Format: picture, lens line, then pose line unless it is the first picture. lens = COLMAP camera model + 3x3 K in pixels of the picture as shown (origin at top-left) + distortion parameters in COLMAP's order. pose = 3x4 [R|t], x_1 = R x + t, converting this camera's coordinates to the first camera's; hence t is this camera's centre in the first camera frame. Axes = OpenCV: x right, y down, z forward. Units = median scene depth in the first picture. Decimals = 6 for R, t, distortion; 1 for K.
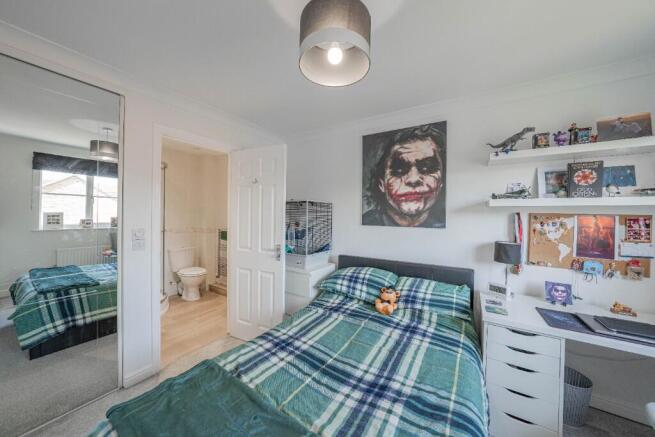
lens RADIAL K [[225.8, 0, 328.7], [0, 225.8, 216.1], [0, 0, 1]] dist [-0.014621, 0.000682]
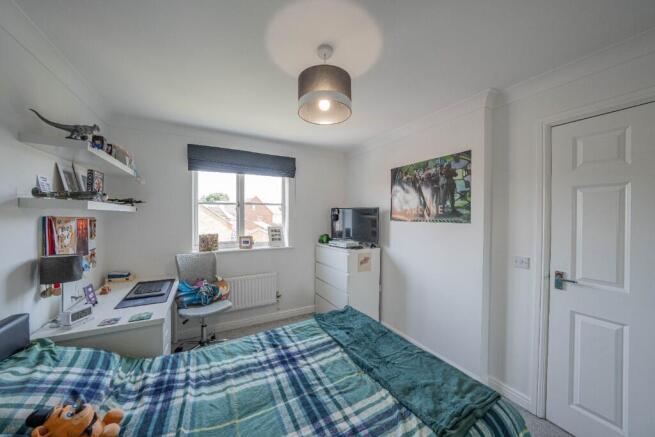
lens RADIAL K [[225.8, 0, 331.1], [0, 225.8, 218.3], [0, 0, 1]] dist [-0.014621, 0.000682]
pose [[-0.880961, -0.020643, 0.472738, -0.371674], [-0.011807, 0.999696, 0.021652, -0.037638], [-0.473041, 0.013493, -0.880937, 1.233631]]
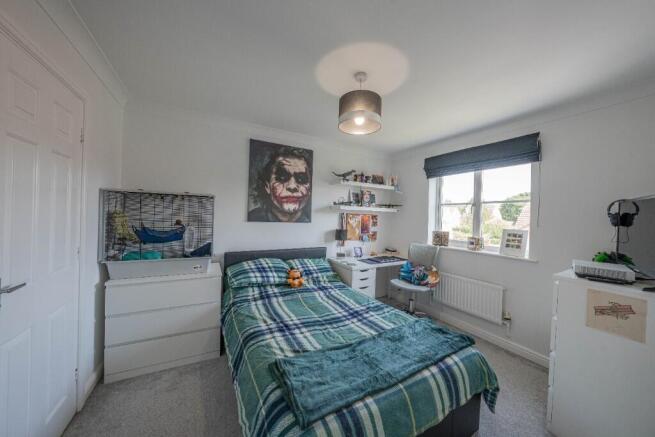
lens RADIAL K [[225.8, 0, 324.8], [0, 225.8, 218.7], [0, 0, 1]] dist [-0.014621, 0.000682]
pose [[0.476840, -0.010689, 0.878925, -0.892133], [-0.017114, 0.999624, 0.021441, -0.005701], [-0.878824, -0.025266, 0.476478, 0.240340]]
